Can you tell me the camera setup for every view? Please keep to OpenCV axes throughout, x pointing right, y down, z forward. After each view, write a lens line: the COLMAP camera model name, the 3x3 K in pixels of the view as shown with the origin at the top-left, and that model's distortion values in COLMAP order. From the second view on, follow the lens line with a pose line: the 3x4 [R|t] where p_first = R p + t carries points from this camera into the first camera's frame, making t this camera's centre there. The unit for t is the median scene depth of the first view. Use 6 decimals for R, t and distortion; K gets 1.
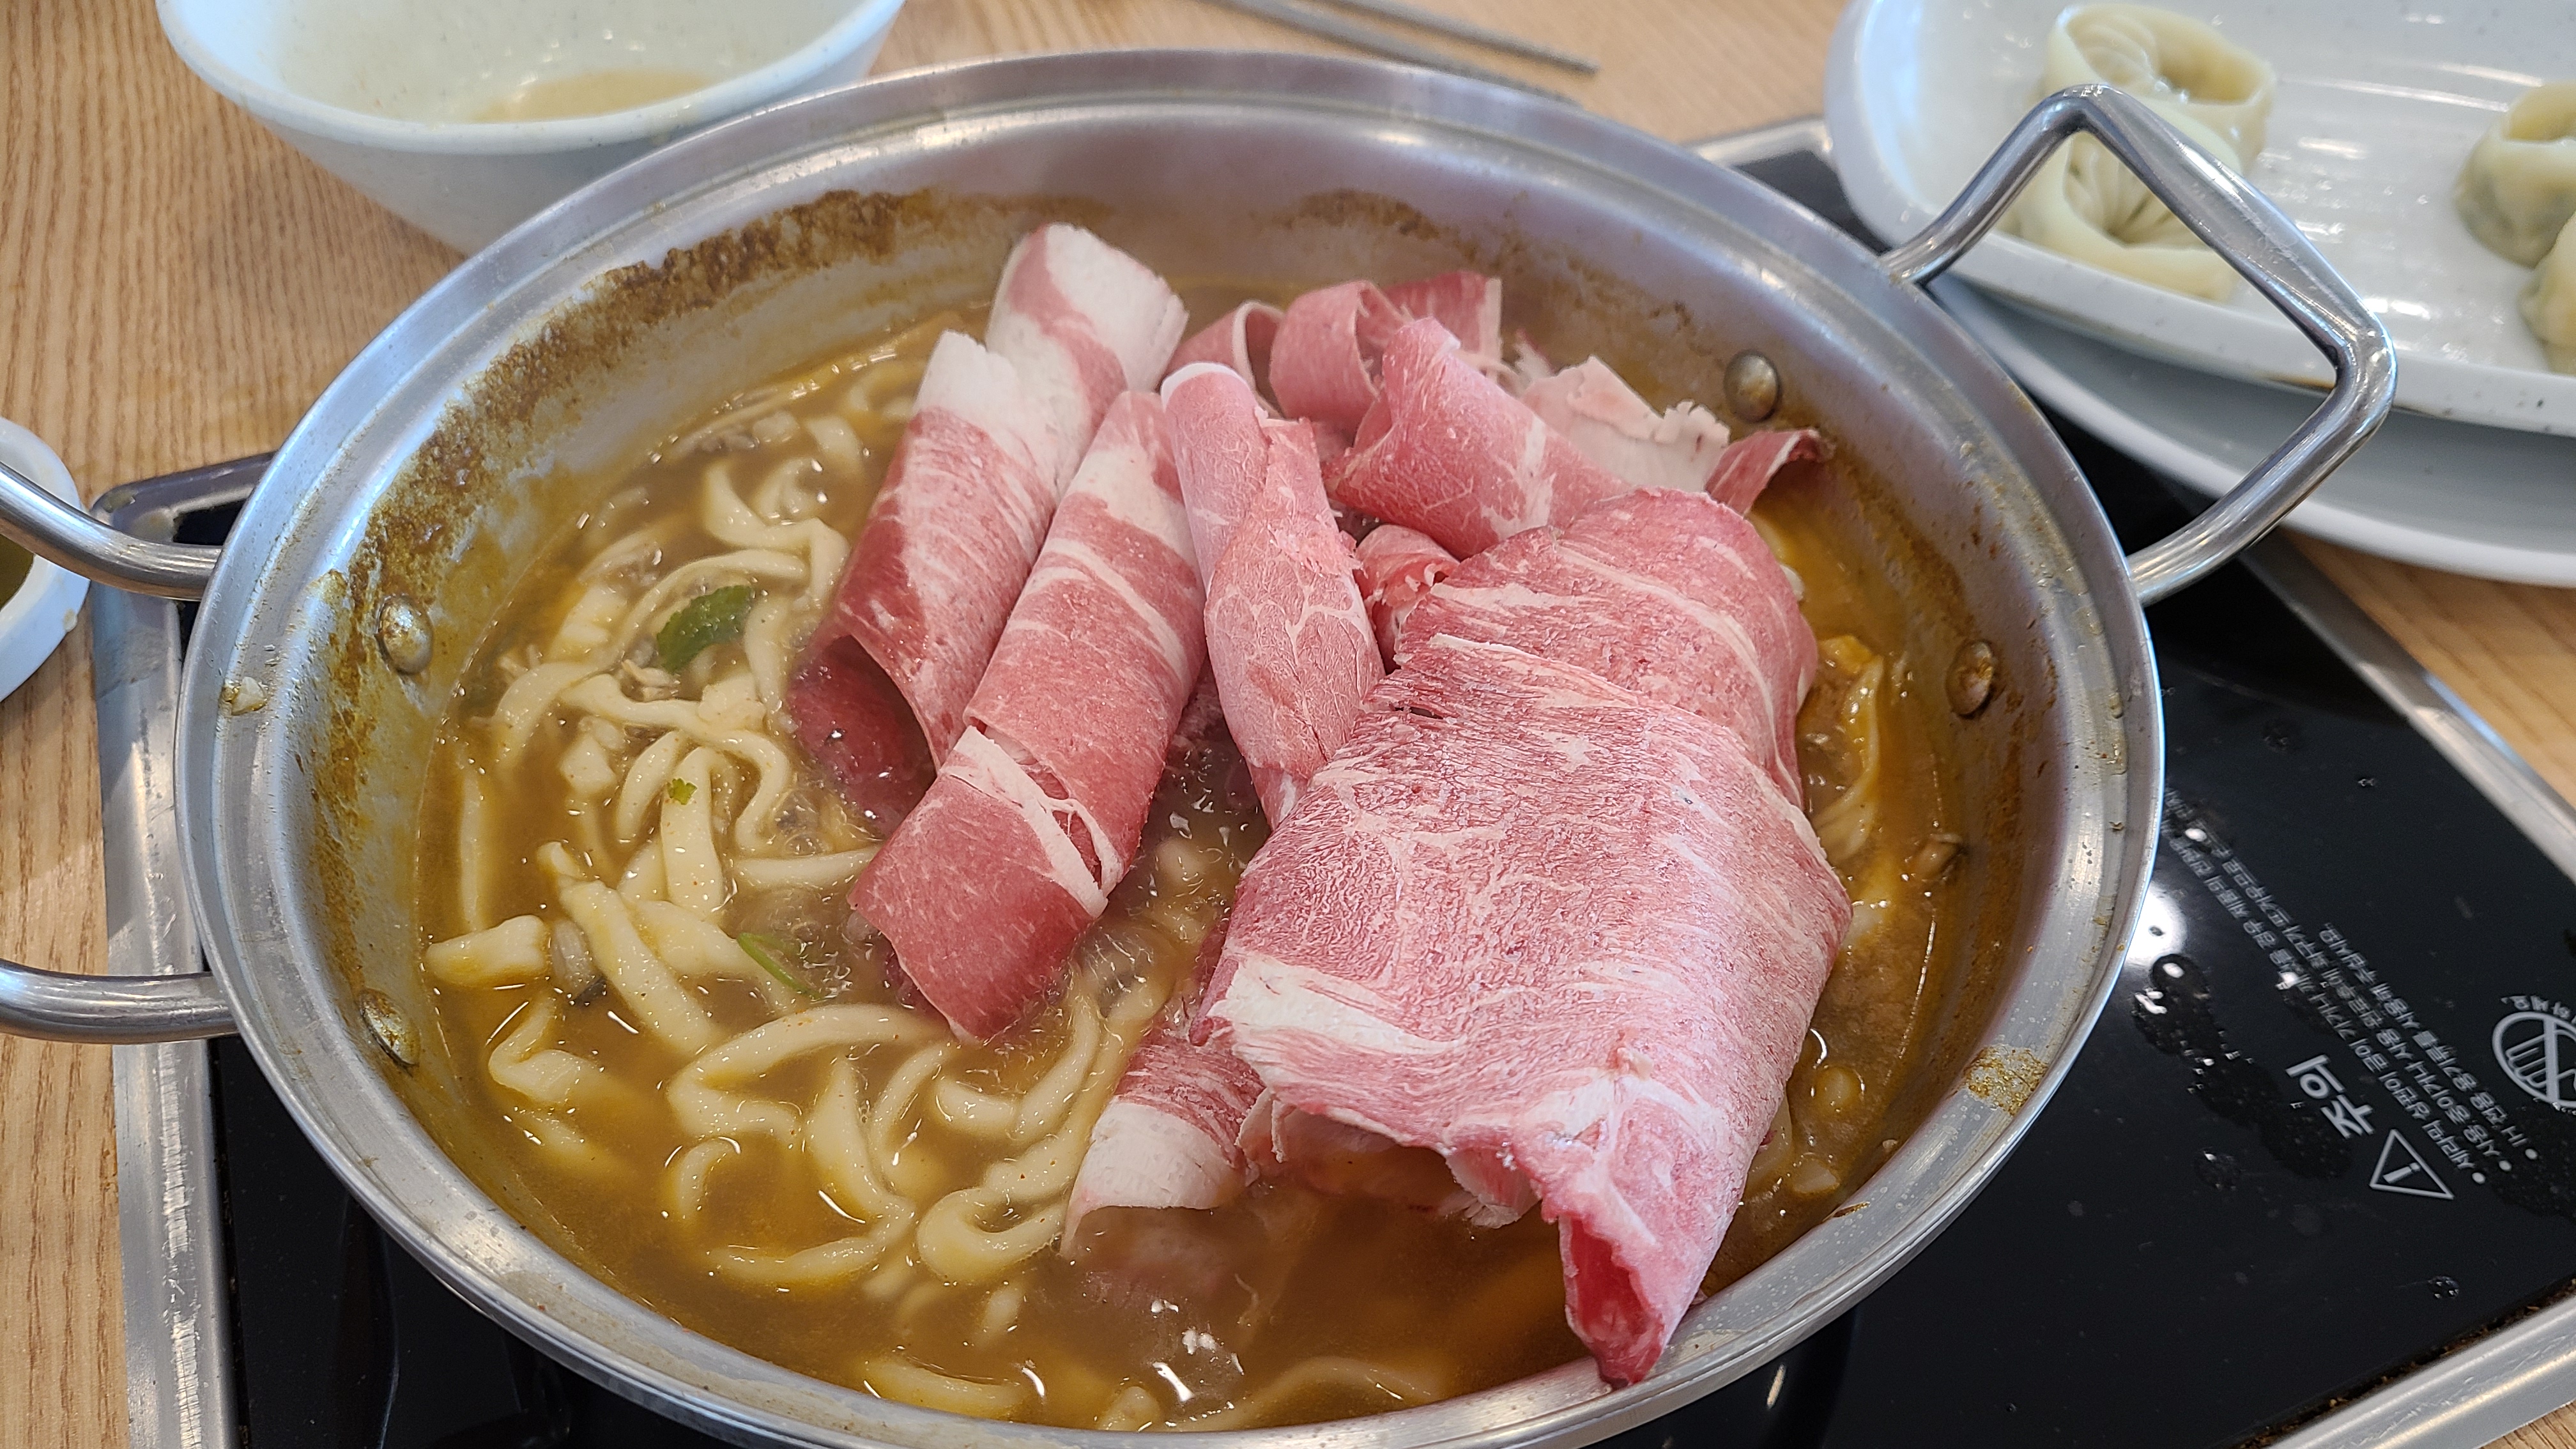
lens RADIAL K [[1938.0, 0, 1281.3], [0, 1938.0, 719.9], [0, 0, 1]] dist [0.020306, -0.035365]
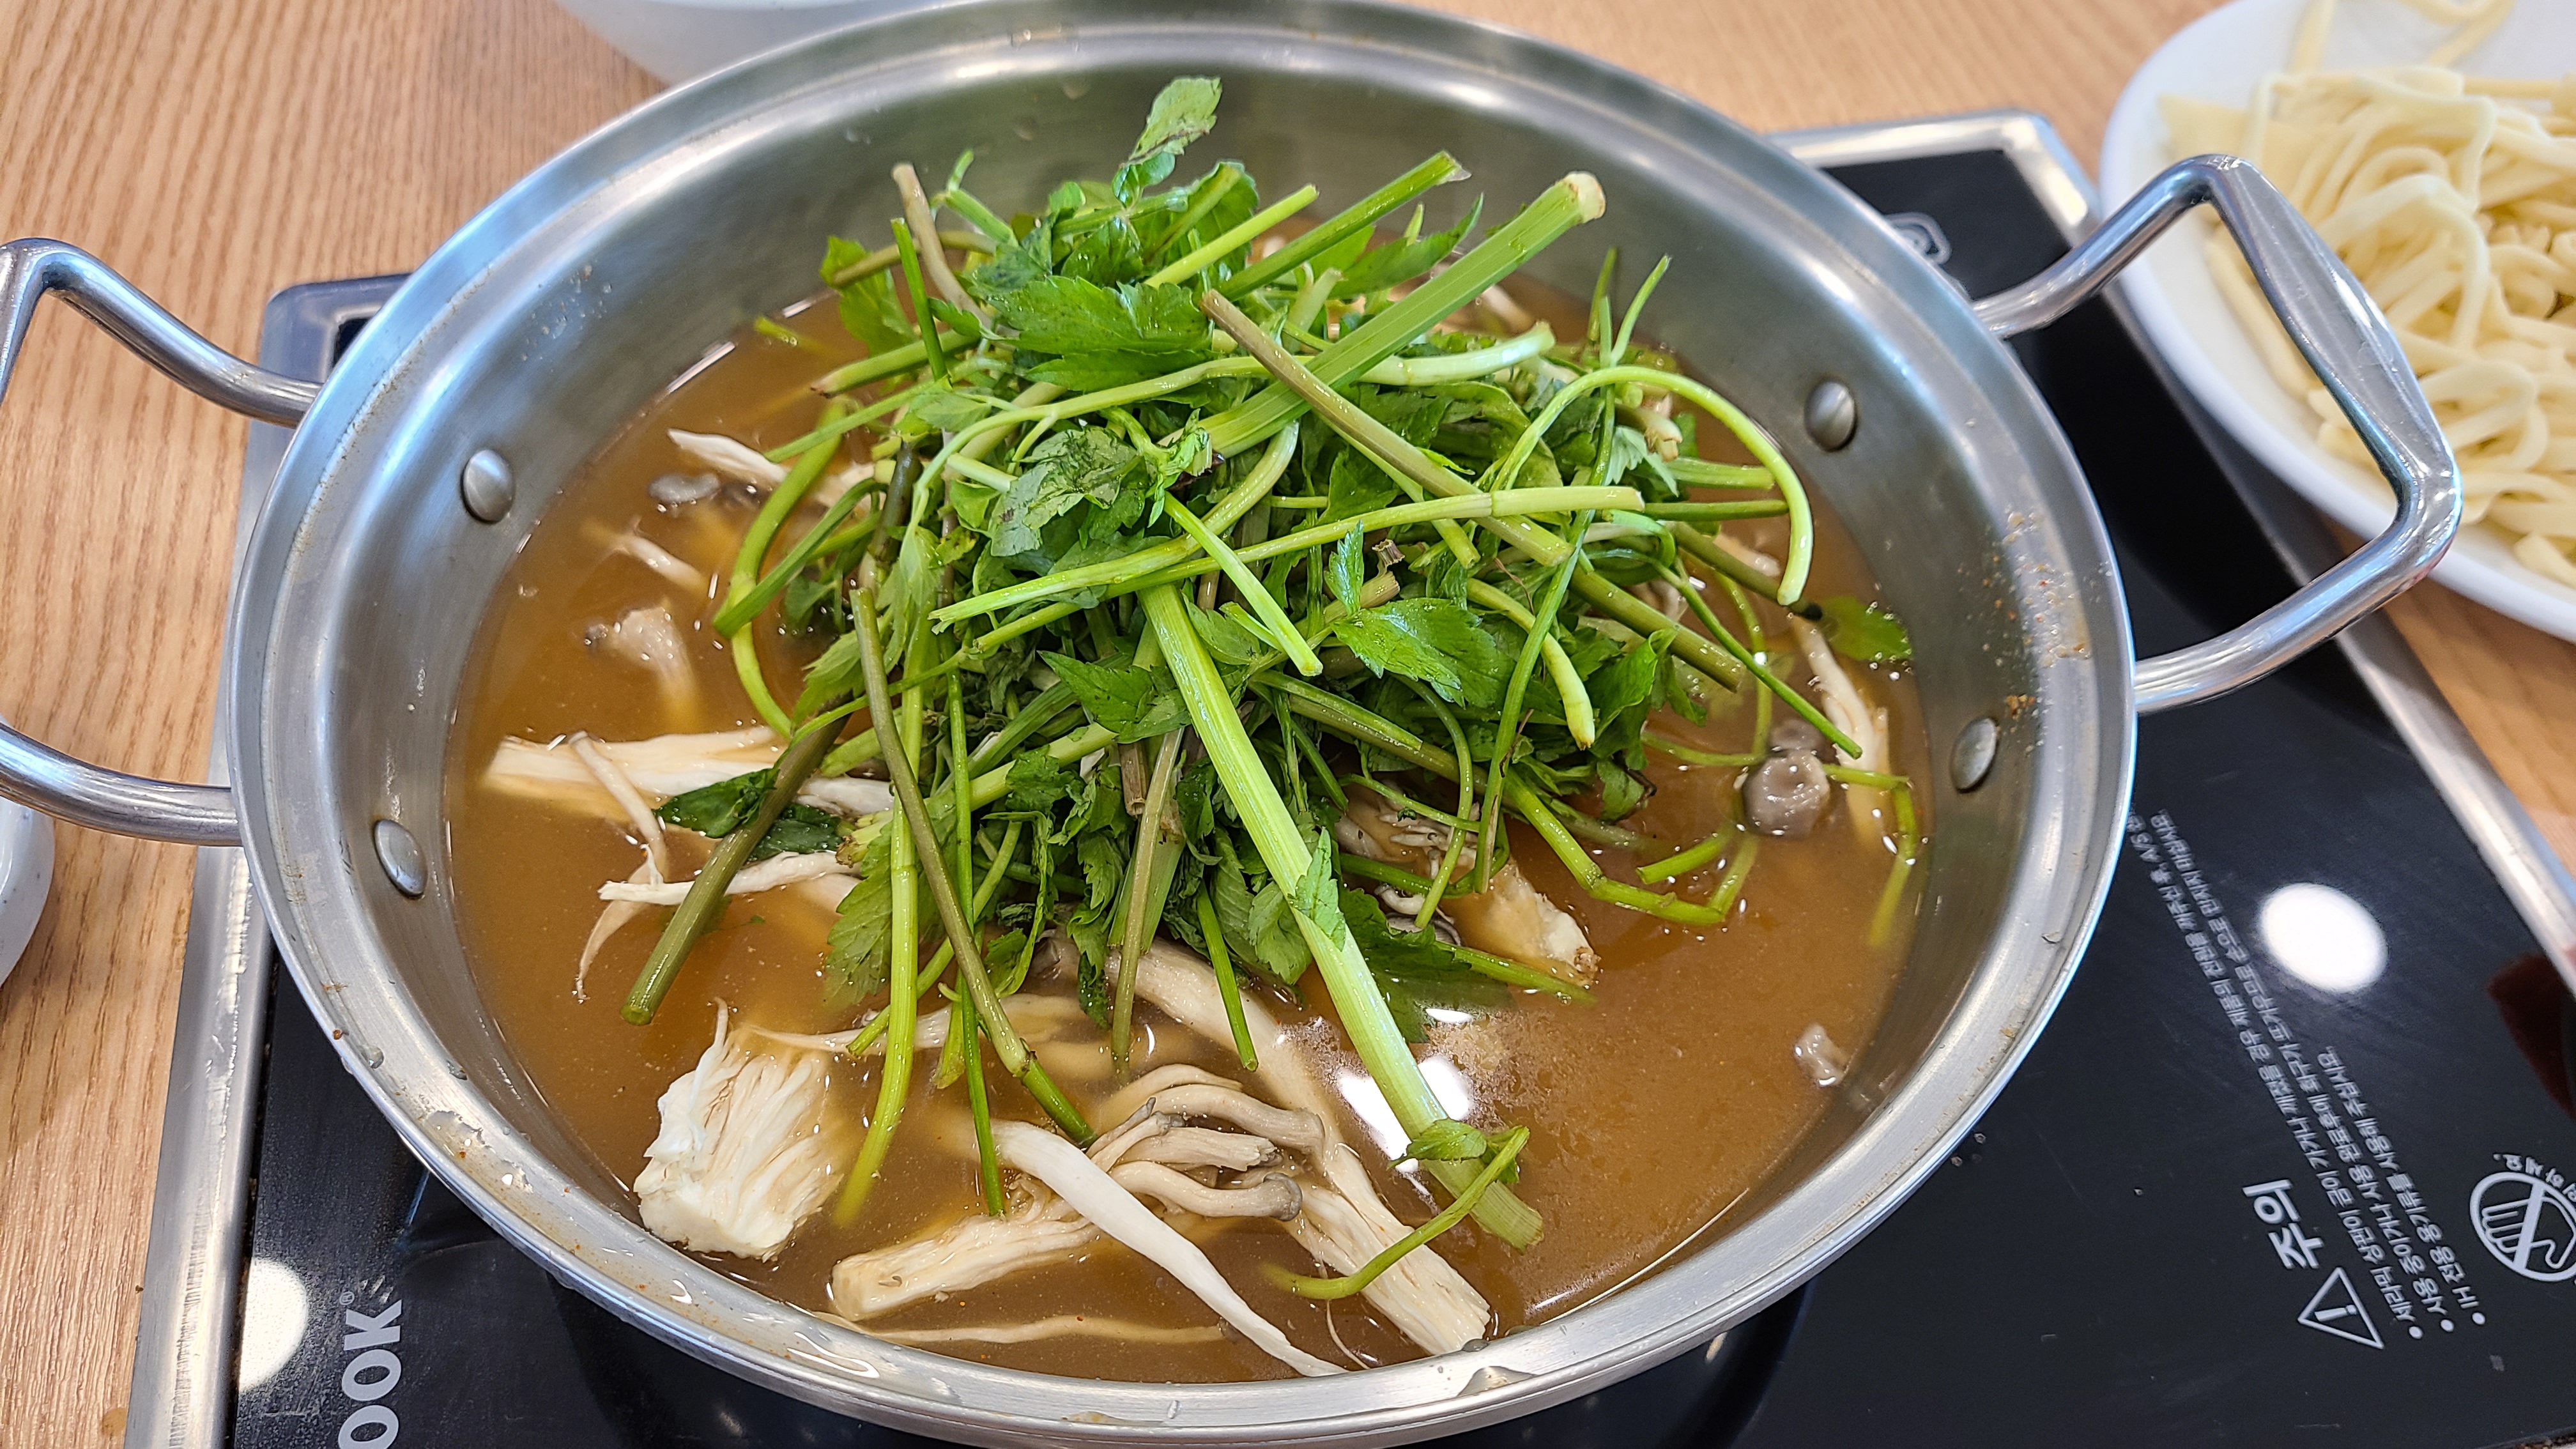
lens RADIAL K [[1938.0, 0, 1277.4], [0, 1938.0, 722.8], [0, 0, 1]] dist [0.020306, -0.035365]
pose [[0.982427, 0.155071, -0.103878, 0.097210], [-0.146803, 0.985674, 0.083036, -0.060418], [0.115266, -0.066327, 0.991118, -0.018127]]
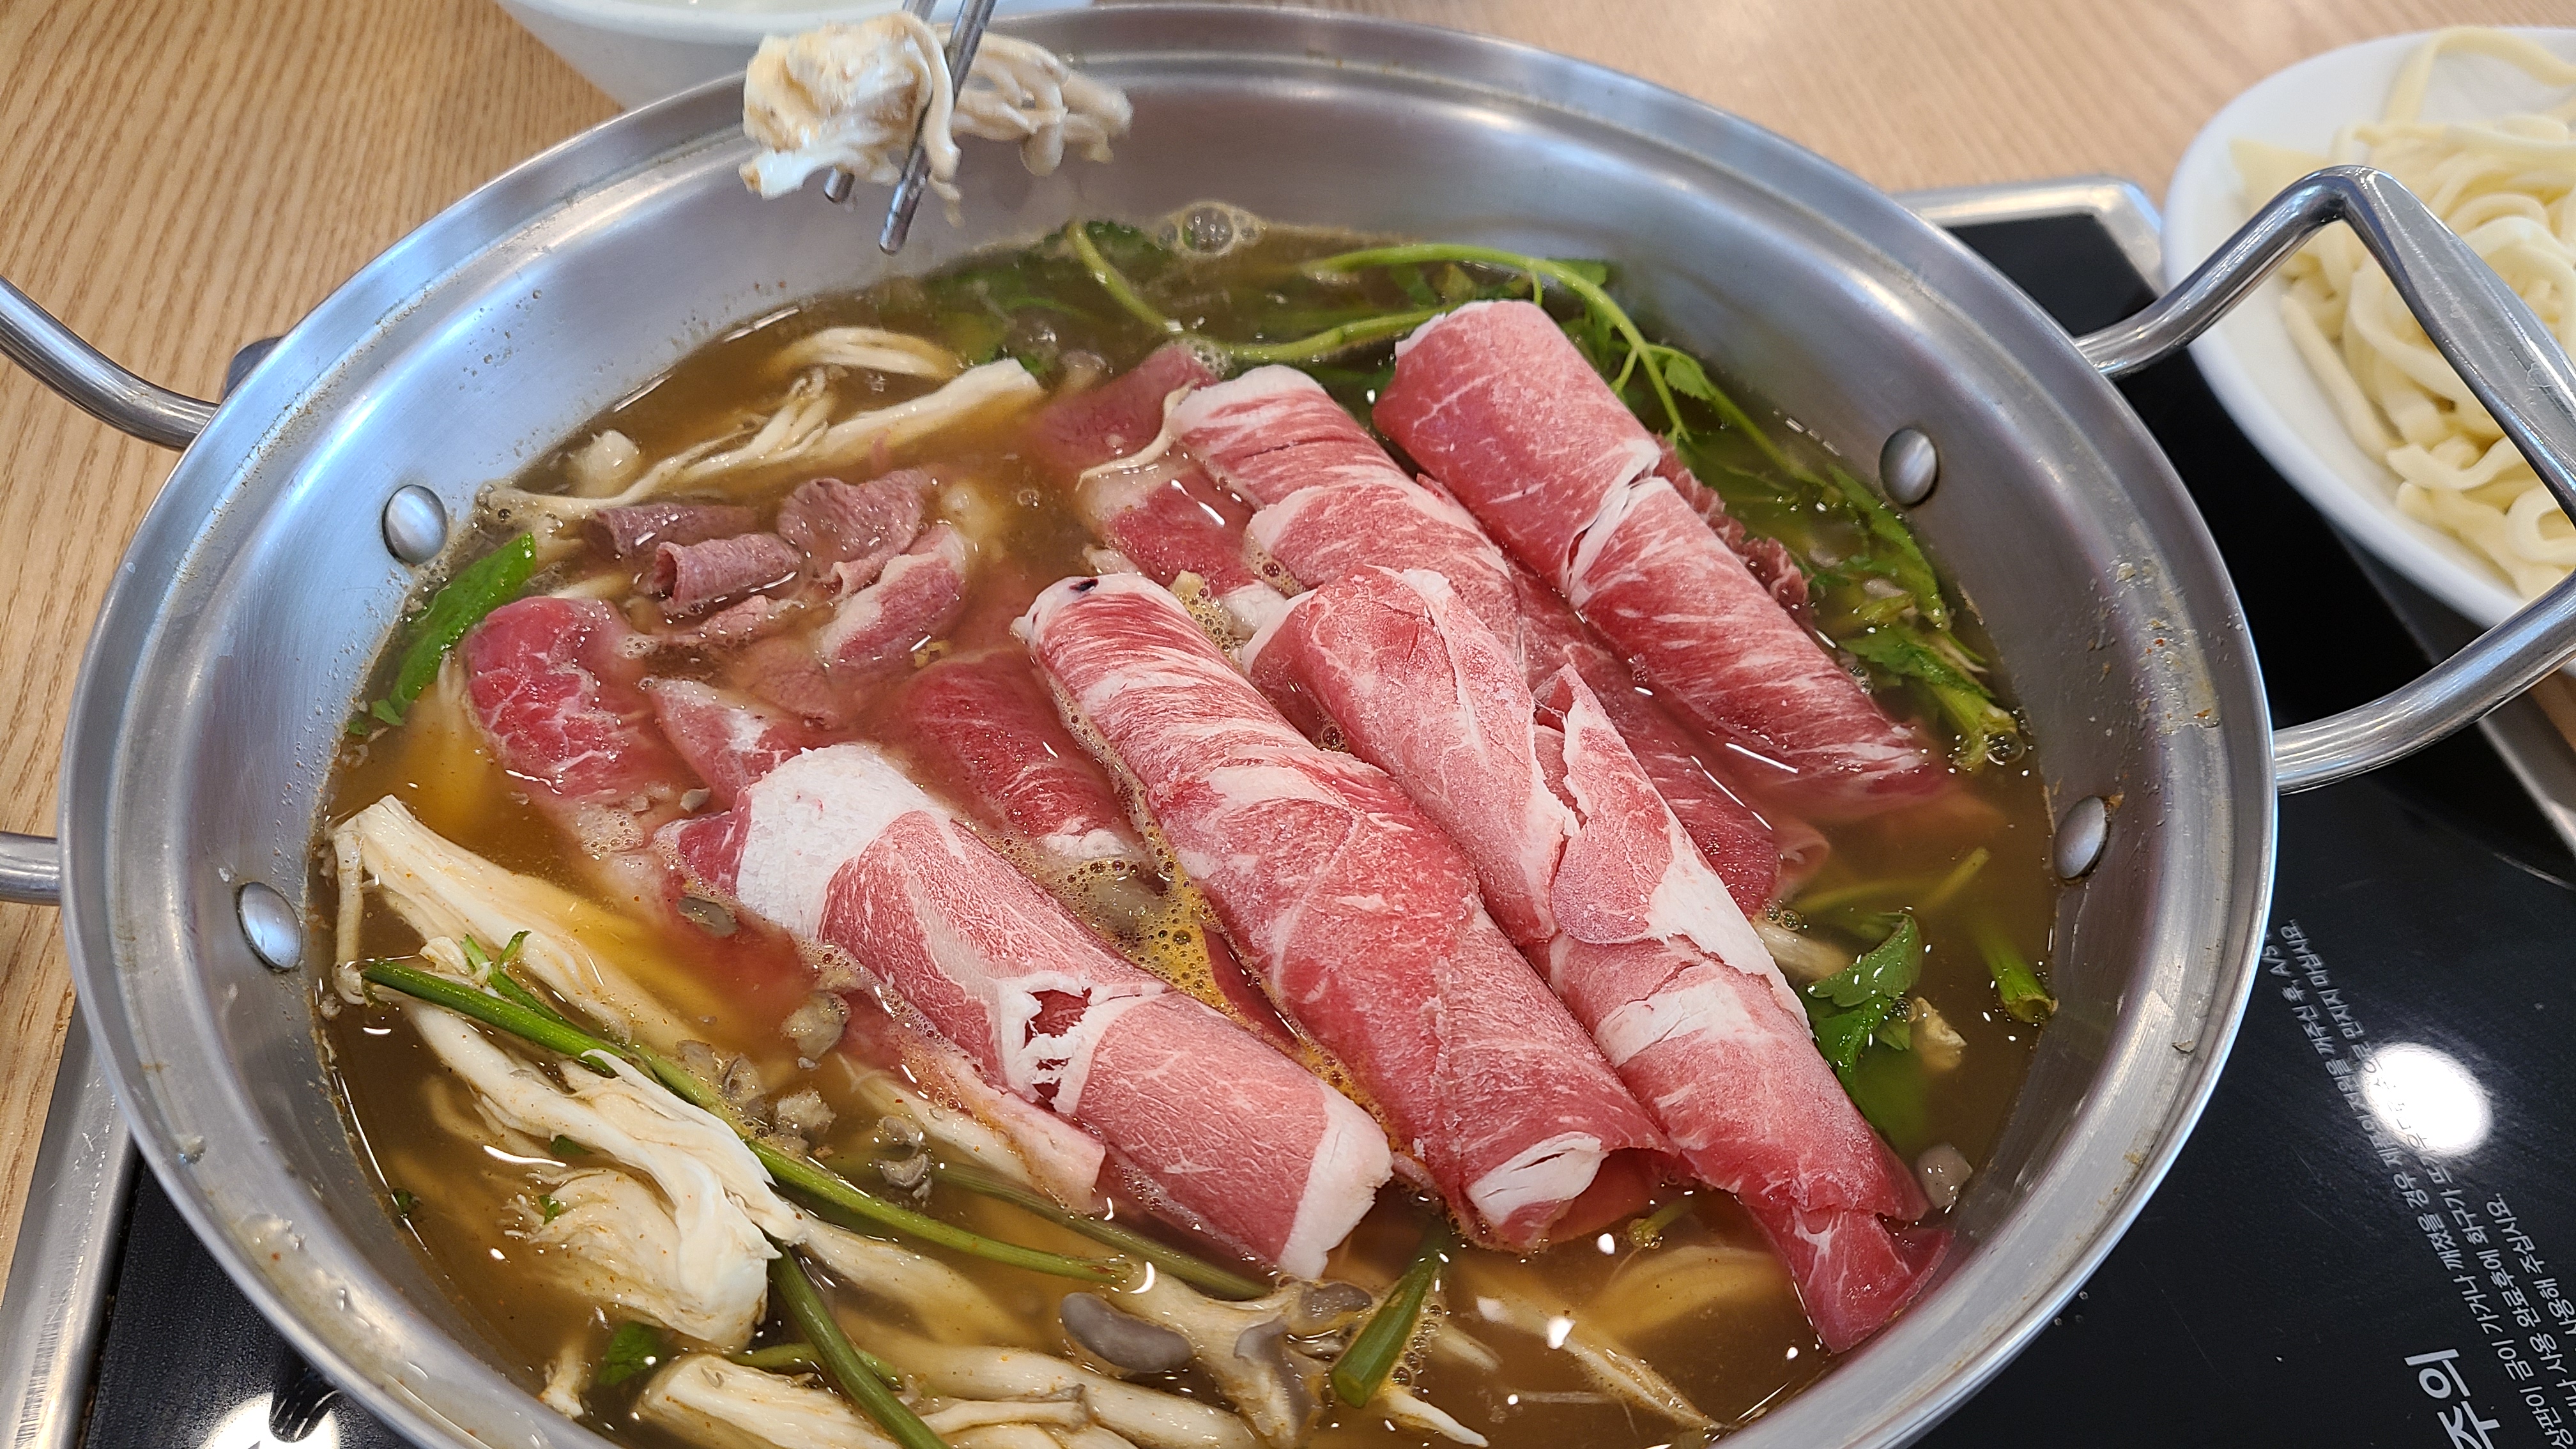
lens RADIAL K [[1938.0, 0, 1280.8], [0, 1938.0, 740.4], [0, 0, 1]] dist [0.020306, -0.035365]
pose [[0.976270, 0.159972, -0.145966, 0.117433], [-0.158046, 0.987121, 0.024774, -0.026692], [0.148049, -0.001117, 0.988979, 0.092917]]
